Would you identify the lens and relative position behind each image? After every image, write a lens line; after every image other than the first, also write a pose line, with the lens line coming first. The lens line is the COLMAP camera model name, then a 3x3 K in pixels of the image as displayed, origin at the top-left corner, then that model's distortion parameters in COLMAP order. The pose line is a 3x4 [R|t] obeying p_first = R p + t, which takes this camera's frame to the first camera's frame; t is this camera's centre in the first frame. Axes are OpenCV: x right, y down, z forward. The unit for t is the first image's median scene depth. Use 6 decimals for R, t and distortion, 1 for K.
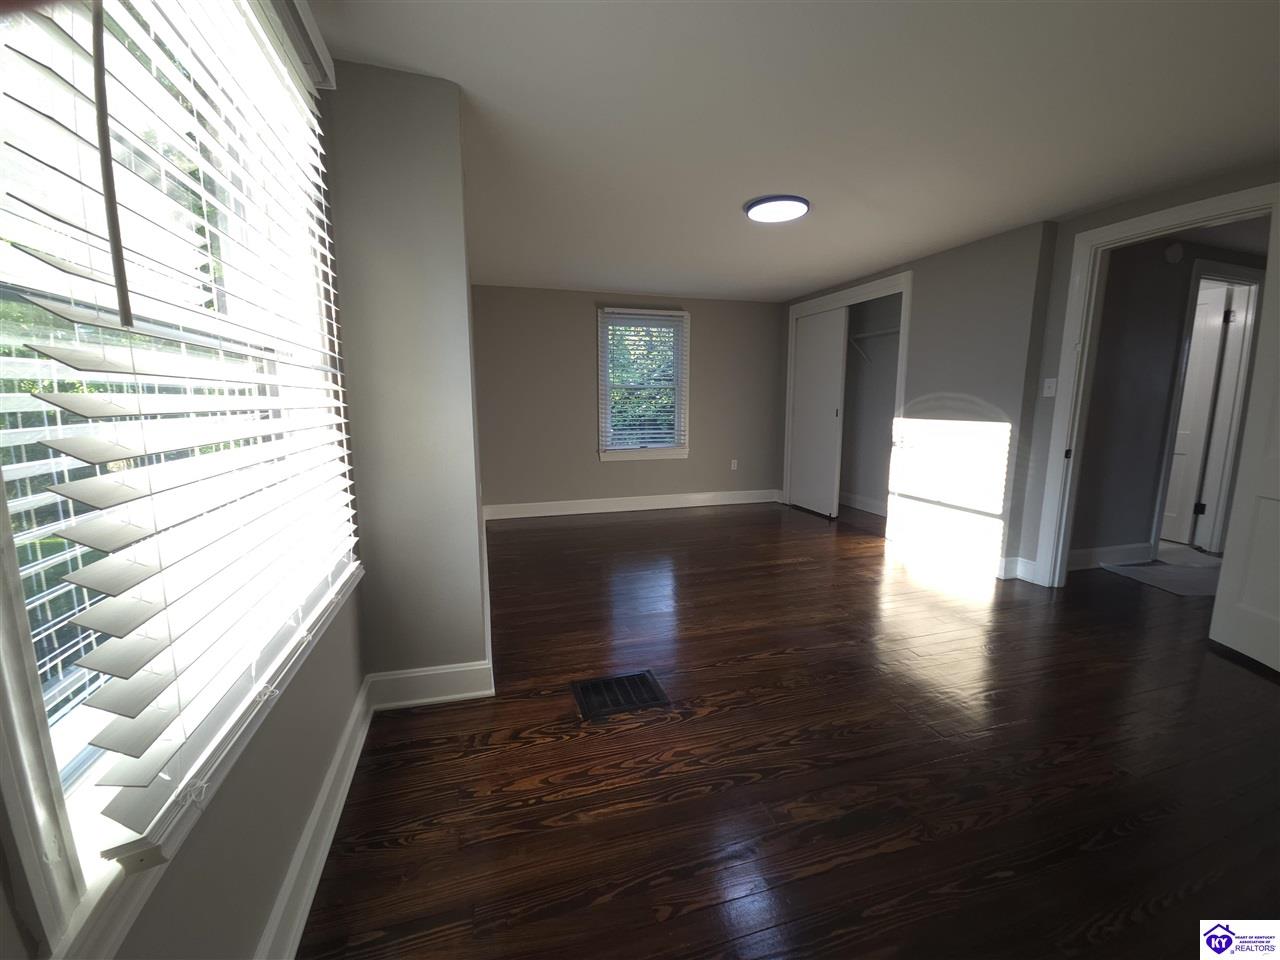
lens RADIAL K [[523.4, 0, 635.6], [0, 523.4, 478.8], [0, 0, 1]] dist [0.012355, 0.000172]
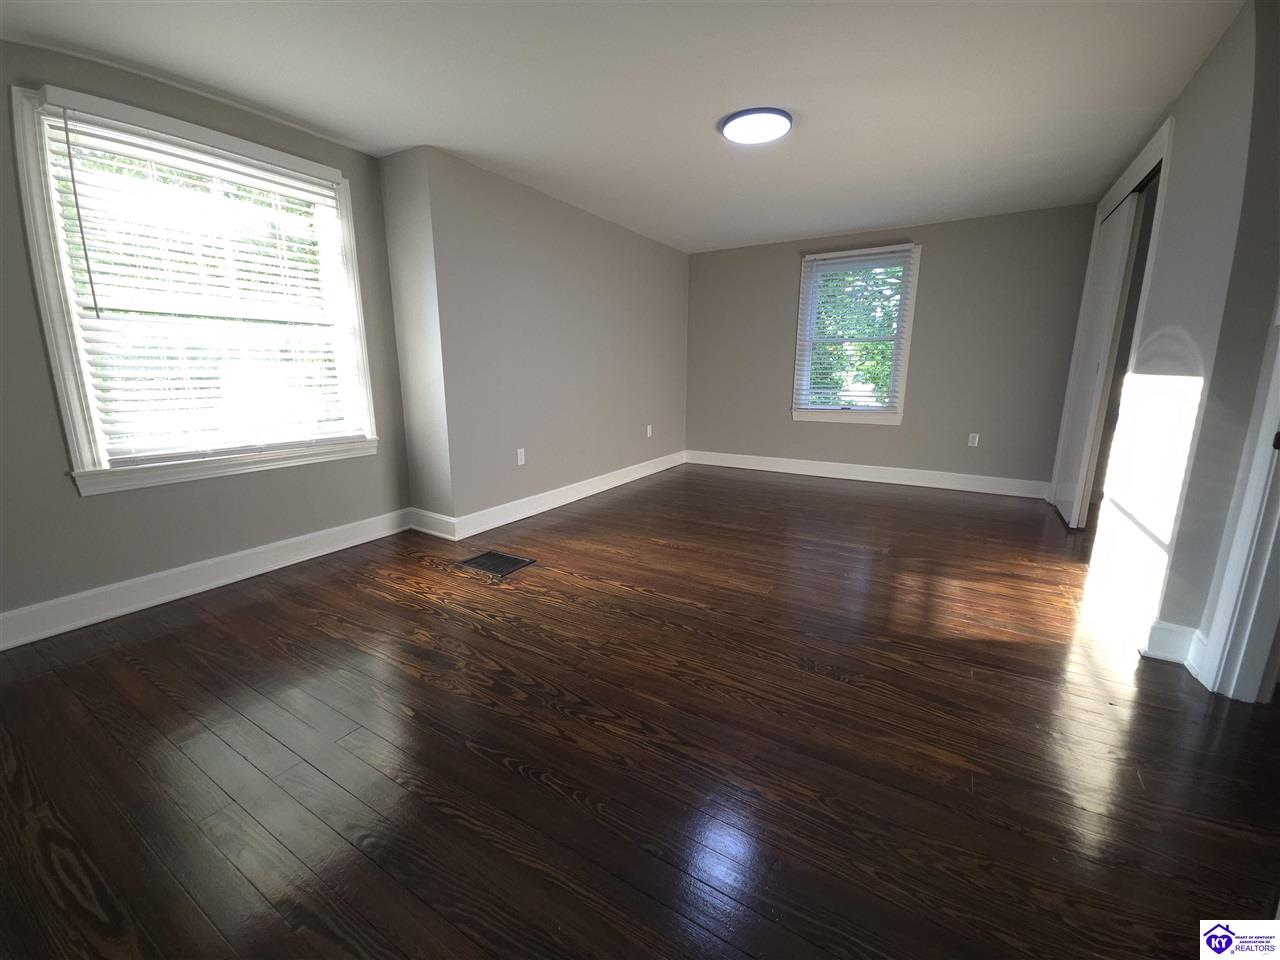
lens RADIAL K [[524.7, 0, 640.0], [0, 524.7, 480.0], [0, 0, 1]] dist [0.001142, 0.000124]
pose [[0.664824, 0.155217, -0.730696, 0.909212], [-0.110677, 0.987845, 0.109142, 0.002910], [0.738755, 0.008311, 0.673923, 0.268492]]
